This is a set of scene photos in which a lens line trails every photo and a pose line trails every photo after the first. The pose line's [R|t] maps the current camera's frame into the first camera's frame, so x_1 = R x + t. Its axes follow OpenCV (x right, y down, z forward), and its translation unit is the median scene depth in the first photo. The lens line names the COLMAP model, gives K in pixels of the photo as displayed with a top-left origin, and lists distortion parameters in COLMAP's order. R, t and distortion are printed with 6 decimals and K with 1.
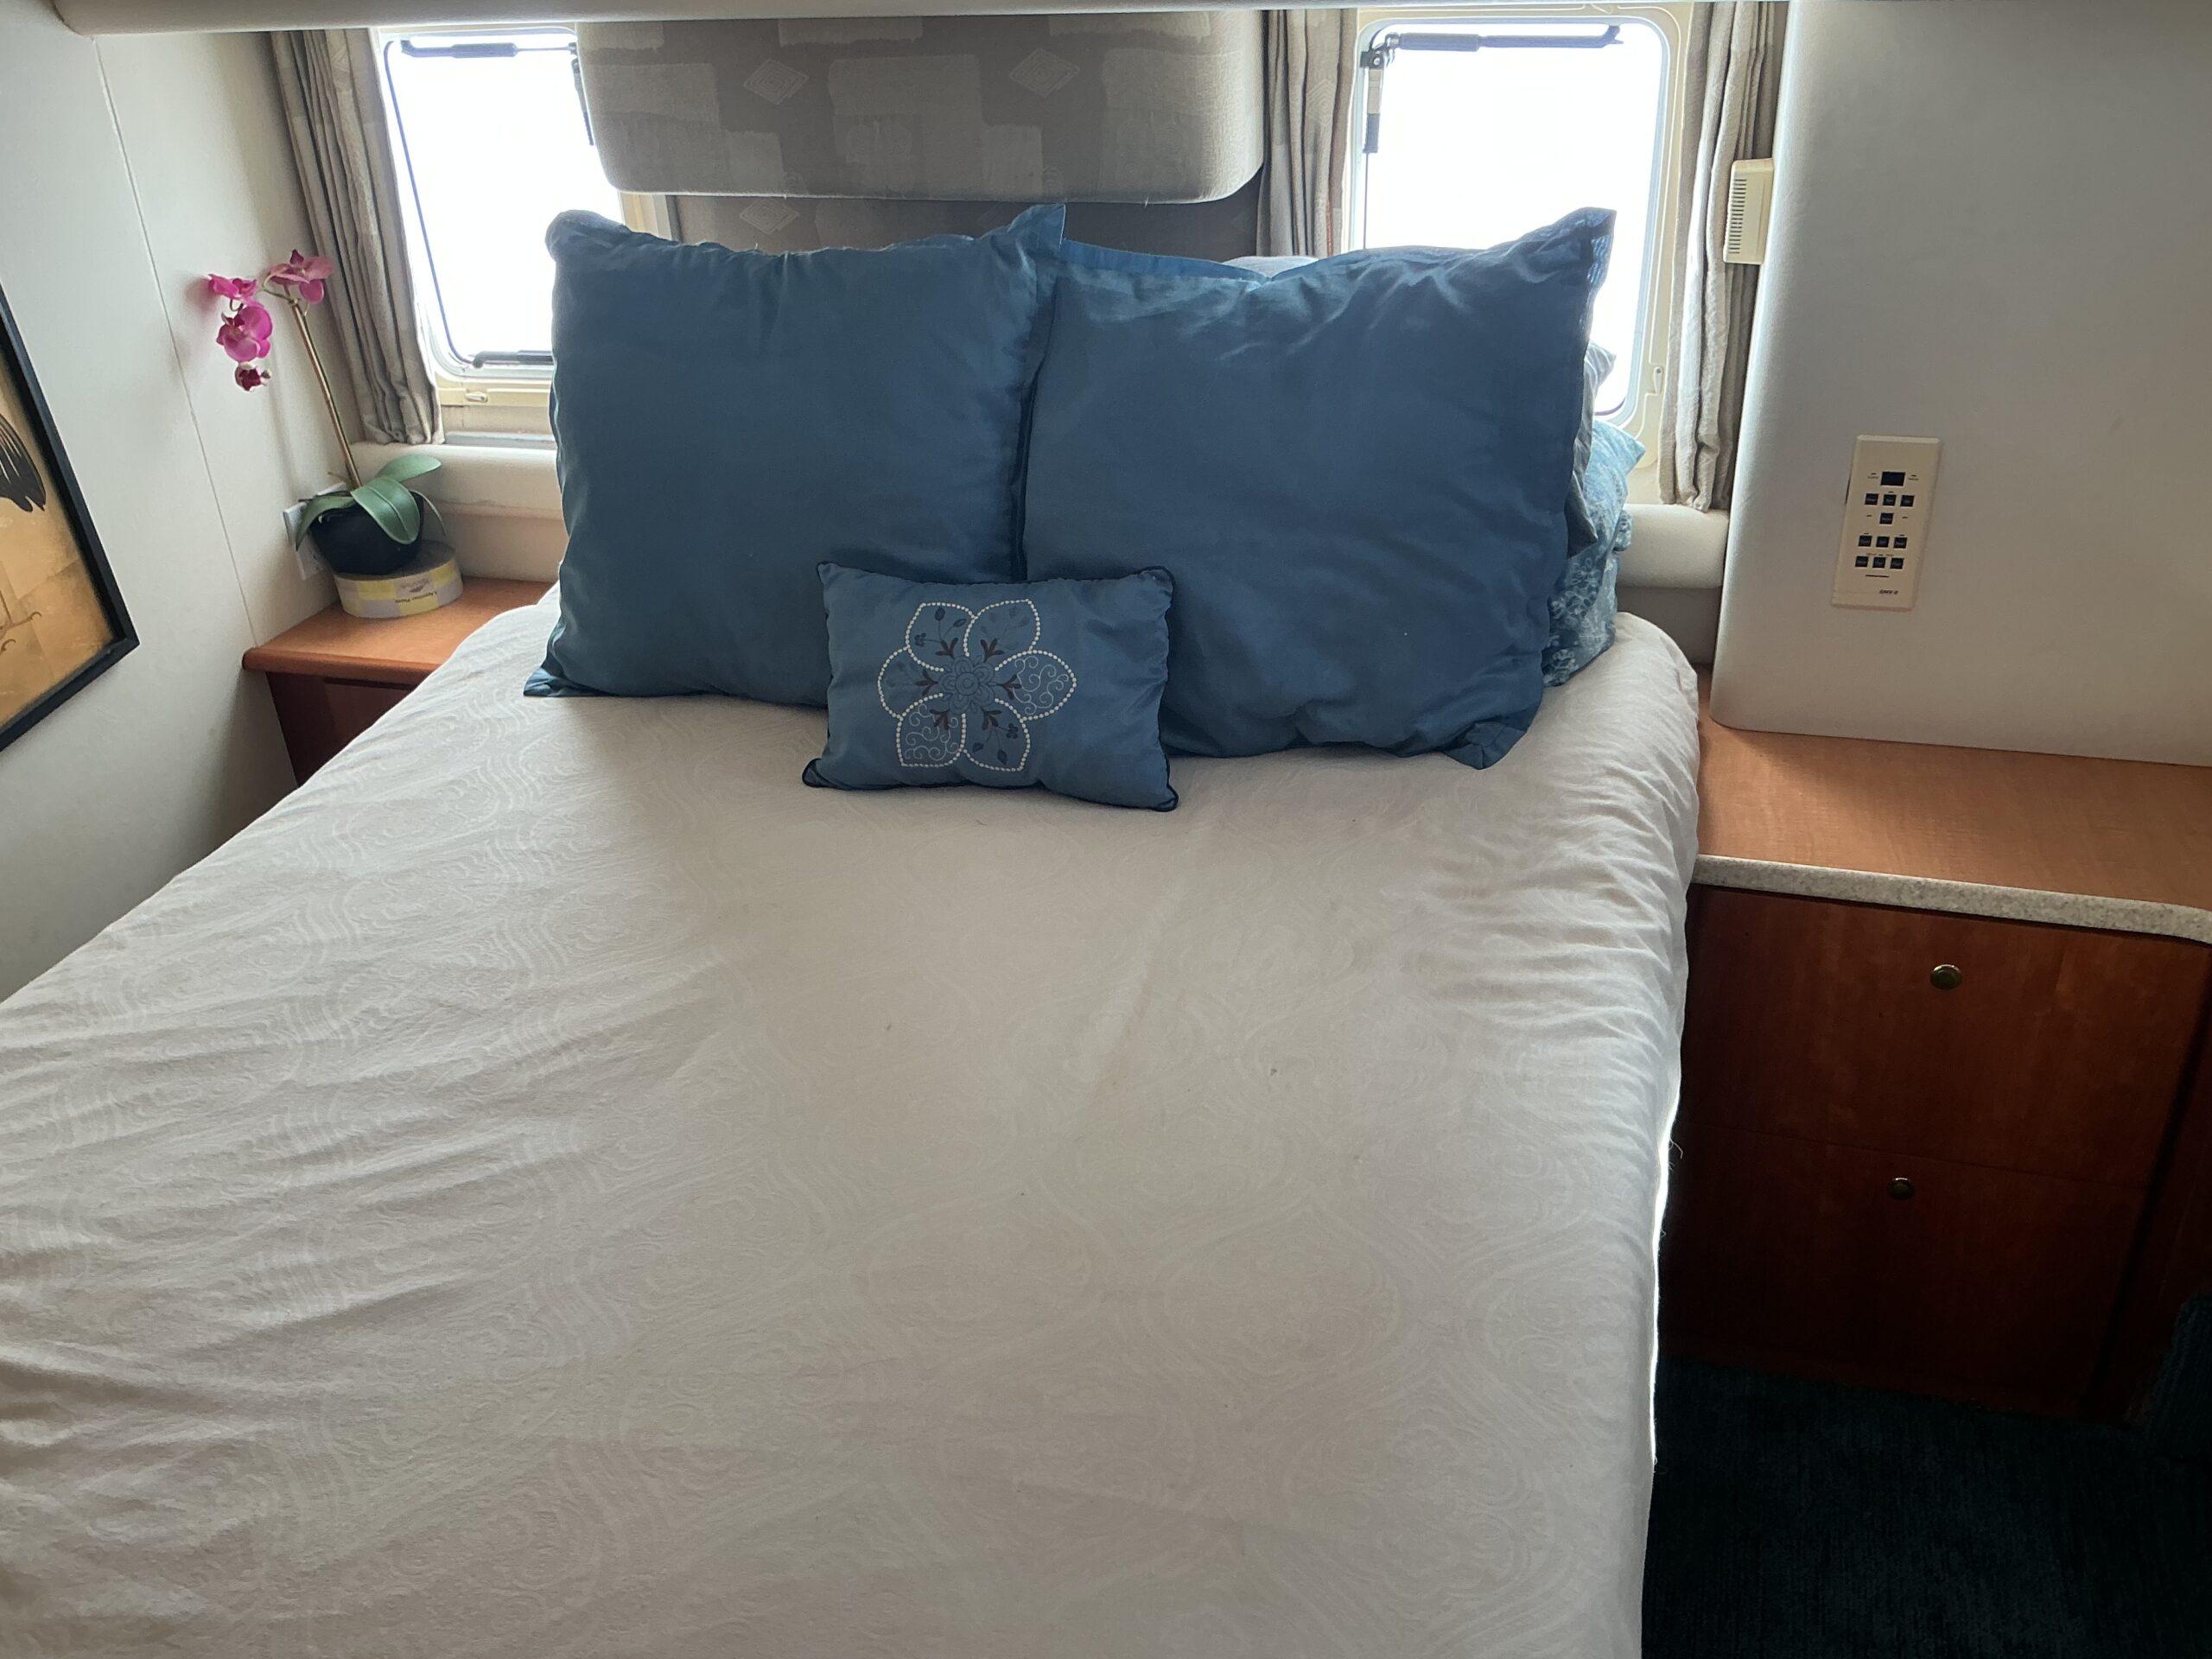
lens RADIAL K [[1871.4, 0, 1106.0], [0, 1871.4, 829.5], [0, 0, 1]] dist [0.002051, -0.004226]
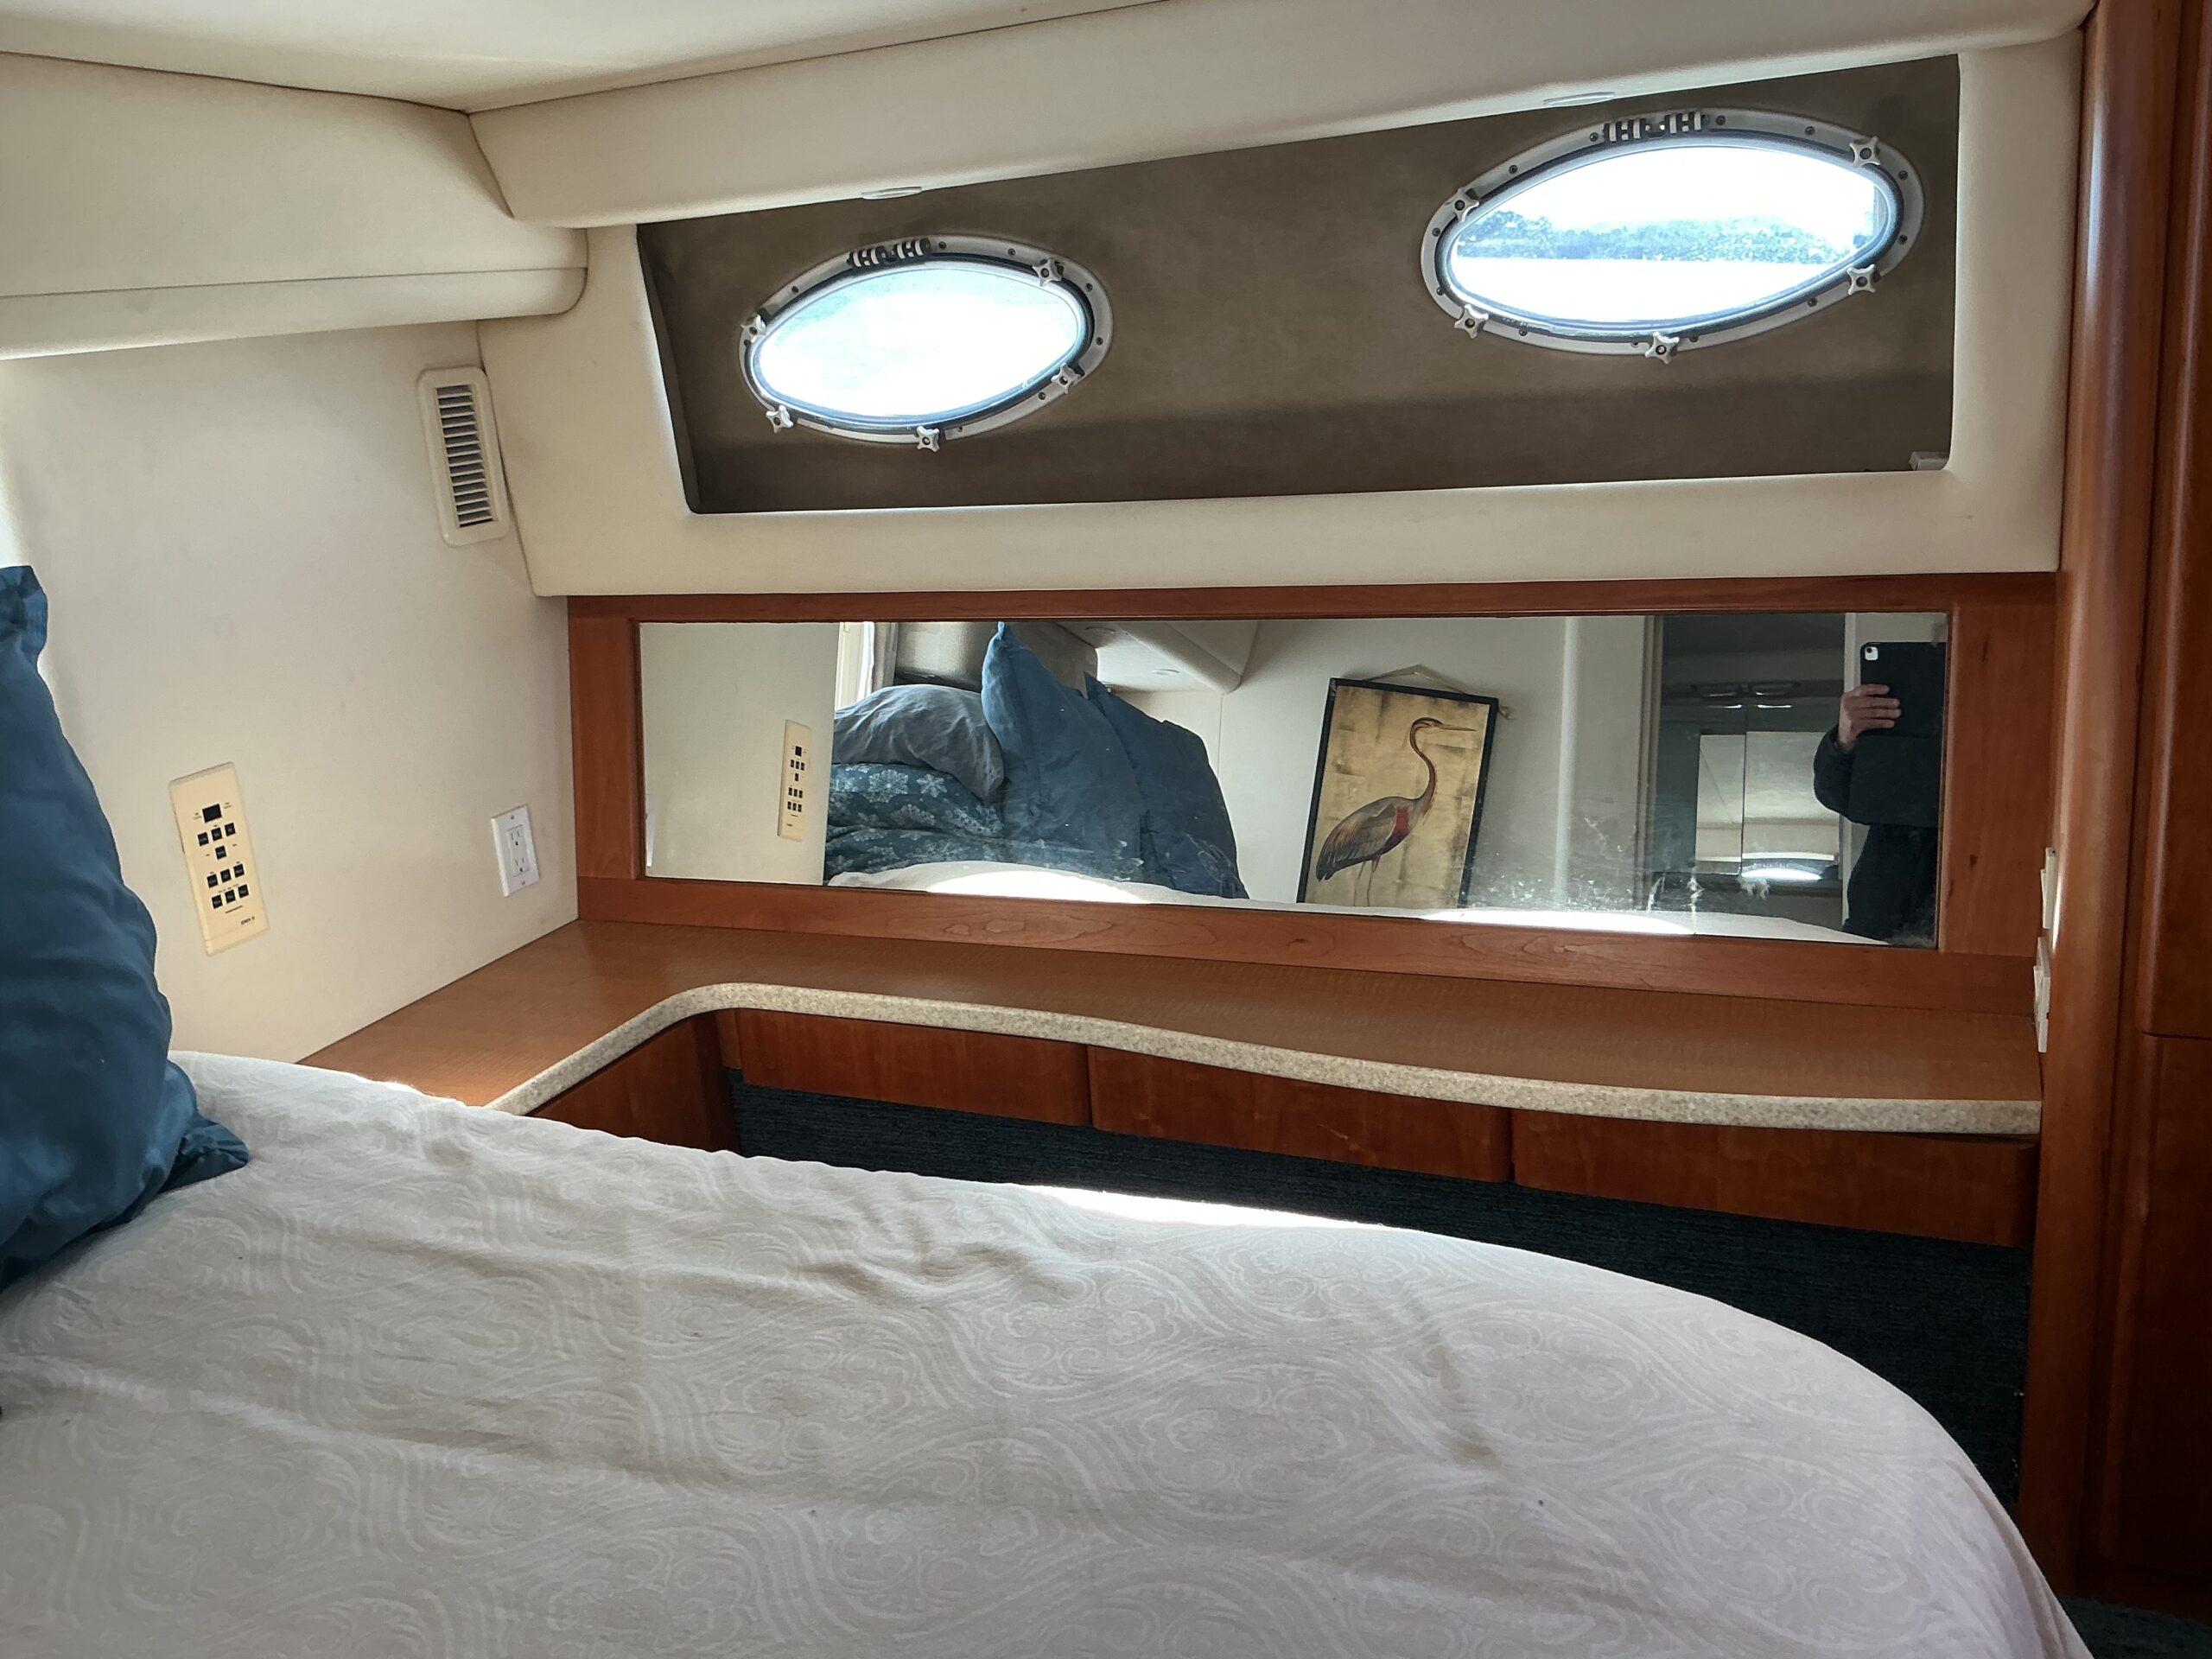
lens RADIAL K [[1871.4, 0, 1106.0], [0, 1871.4, 829.5], [0, 0, 1]] dist [0.002051, -0.004226]
pose [[0.143103, -0.252376, 0.956989, -0.476992], [0.540609, 0.829876, 0.138014, -0.058409], [-0.829013, 0.497607, 0.255195, 0.344452]]
